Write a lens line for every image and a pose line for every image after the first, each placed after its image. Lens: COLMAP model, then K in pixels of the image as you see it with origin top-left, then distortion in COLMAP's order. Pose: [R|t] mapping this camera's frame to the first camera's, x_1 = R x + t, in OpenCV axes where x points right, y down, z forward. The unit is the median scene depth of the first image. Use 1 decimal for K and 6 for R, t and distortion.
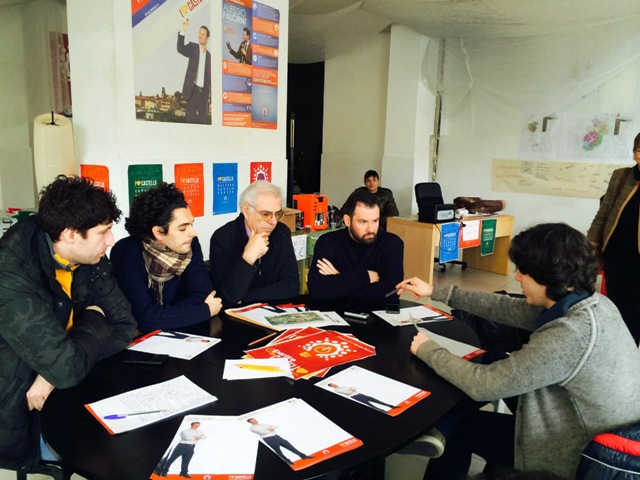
lens RADIAL K [[547.6, 0, 320.0], [0, 547.6, 240.0], [0, 0, 1]] dist [0.013139, 0.004654]
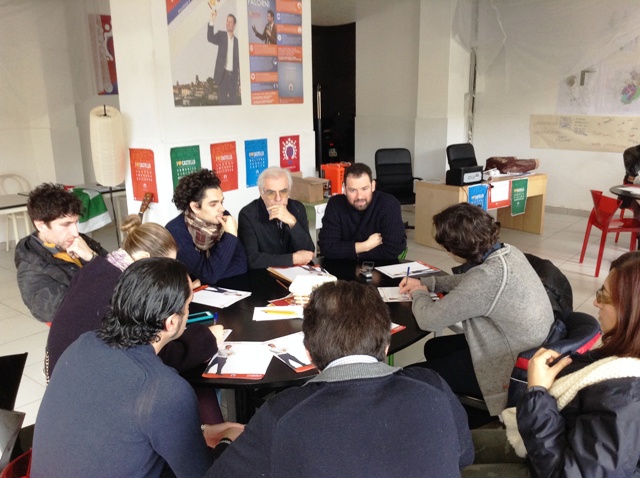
lens RADIAL K [[590.0, 0, 320.0], [0, 590.0, 239.0], [0, 0, 1]] dist [0.102542, -0.271352]
pose [[0.996108, -0.026155, -0.084175, 0.046837], [0.031542, 0.997495, 0.063315, -0.012802], [0.082308, -0.065723, 0.994437, -0.167995]]
